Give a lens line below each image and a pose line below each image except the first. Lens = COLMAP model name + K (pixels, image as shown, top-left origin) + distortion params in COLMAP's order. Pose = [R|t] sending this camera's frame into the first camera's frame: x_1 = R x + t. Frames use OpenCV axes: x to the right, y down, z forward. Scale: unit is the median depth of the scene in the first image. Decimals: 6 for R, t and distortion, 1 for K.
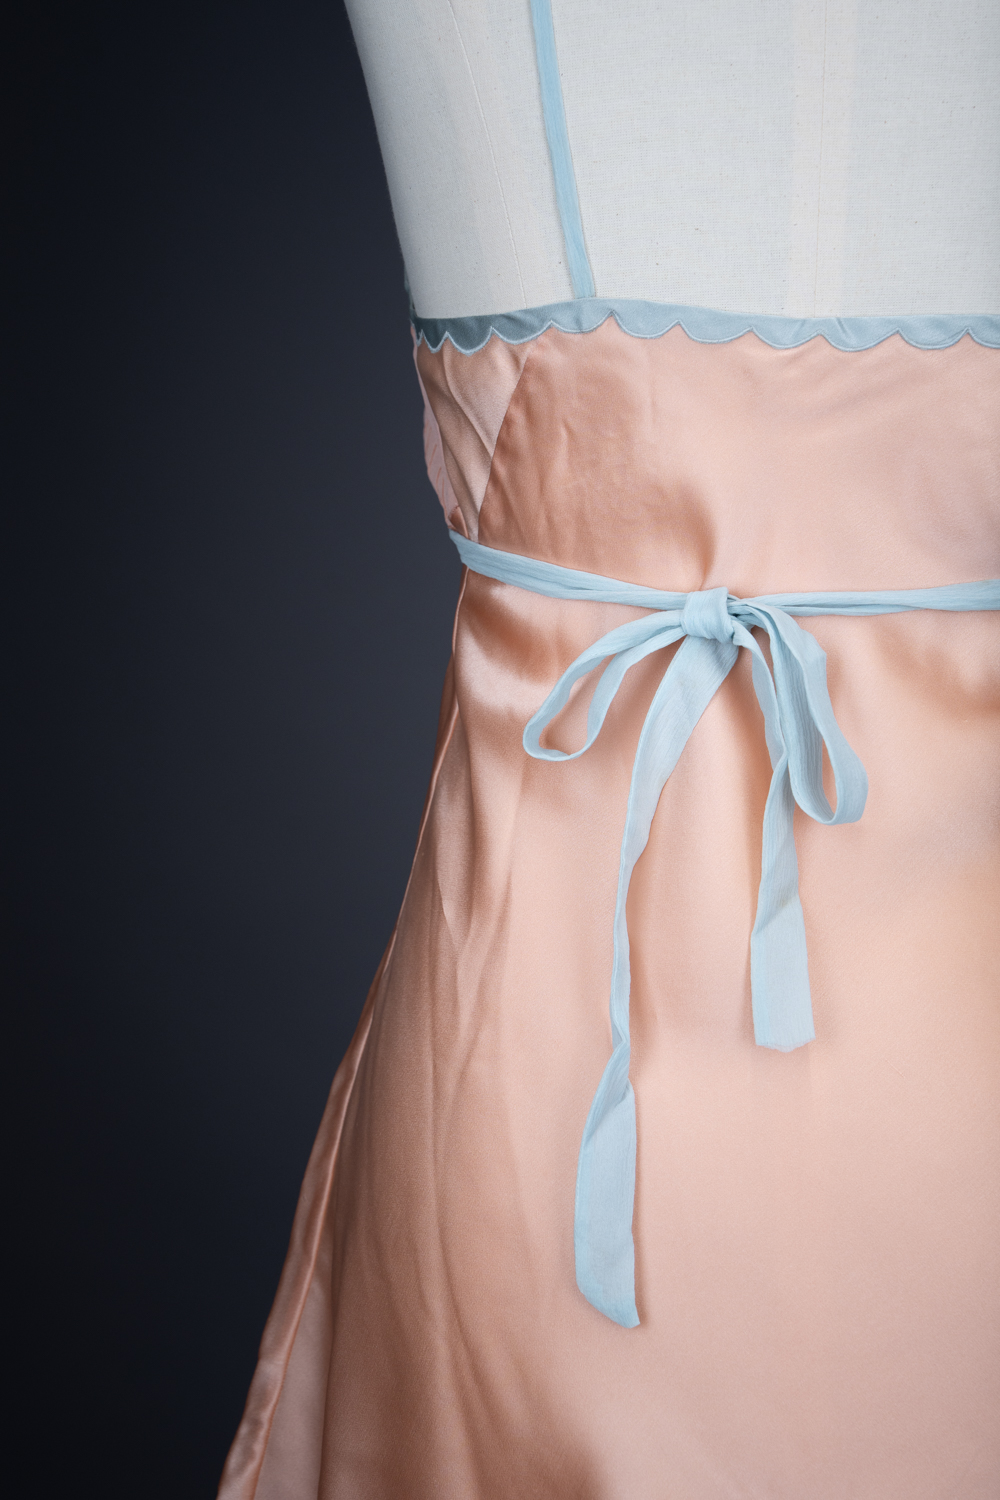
lens RADIAL K [[2988.8, 0, 493.8], [0, 2988.8, 764.5], [0, 0, 1]] dist [0.304507, 0.000000]
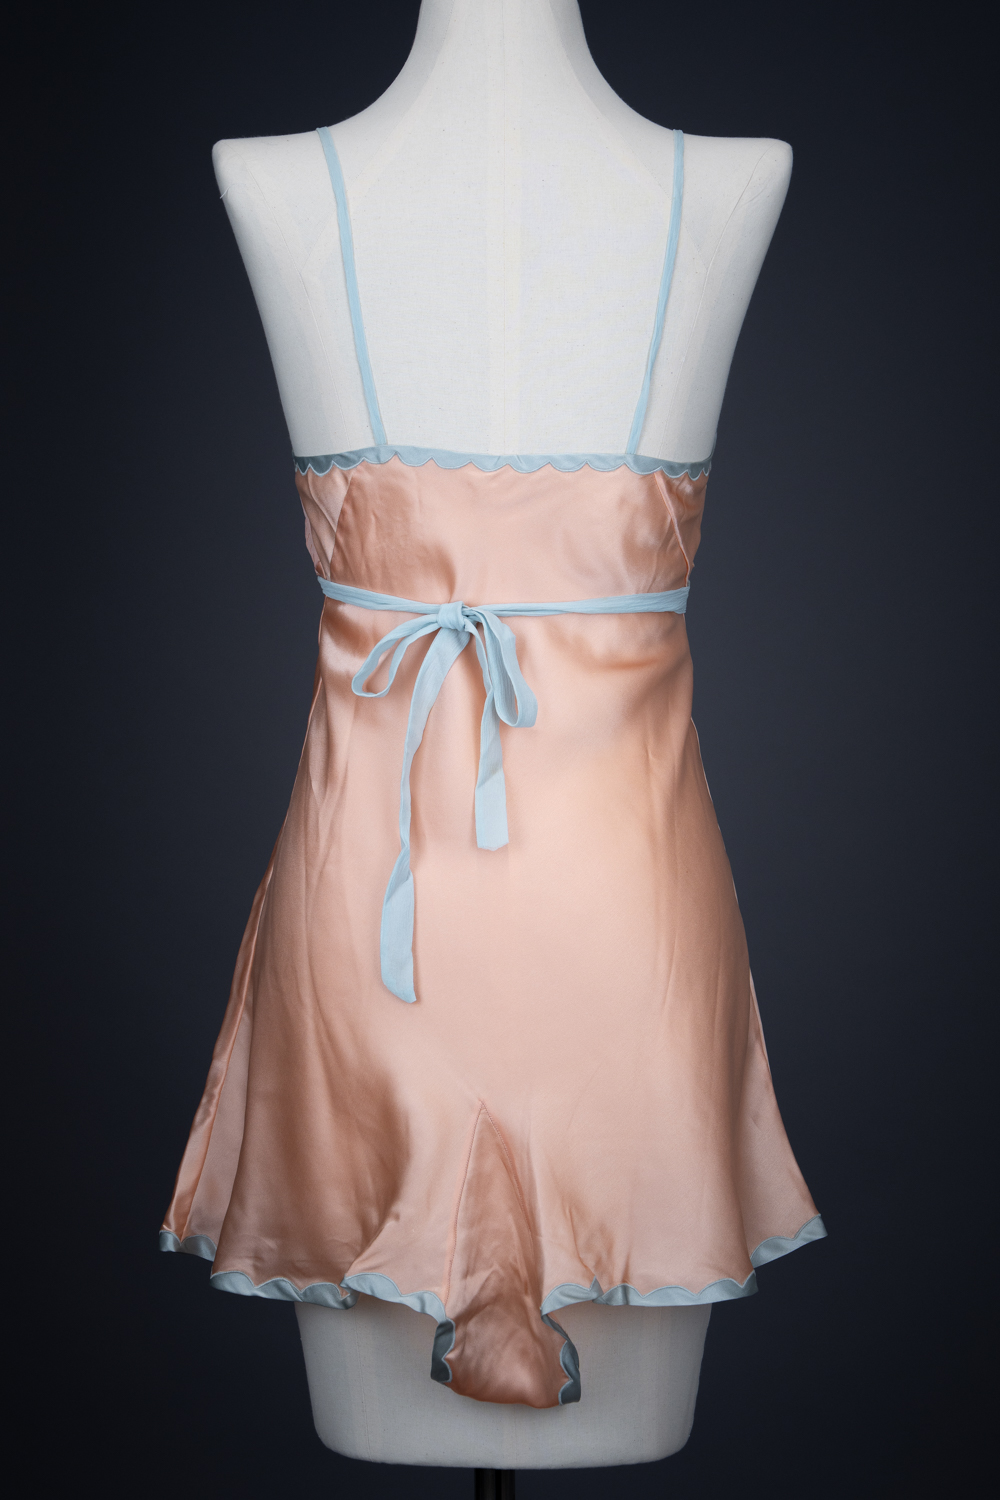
lens RADIAL K [[2988.8, 0, 507.5], [0, 2988.8, 744.1], [0, 0, 1]] dist [0.304507, 0.000000]
pose [[0.999941, -0.010574, 0.002373, 0.099643], [0.010691, 0.998344, -0.056522, 0.130921], [-0.001771, 0.056544, 0.998399, -0.812934]]
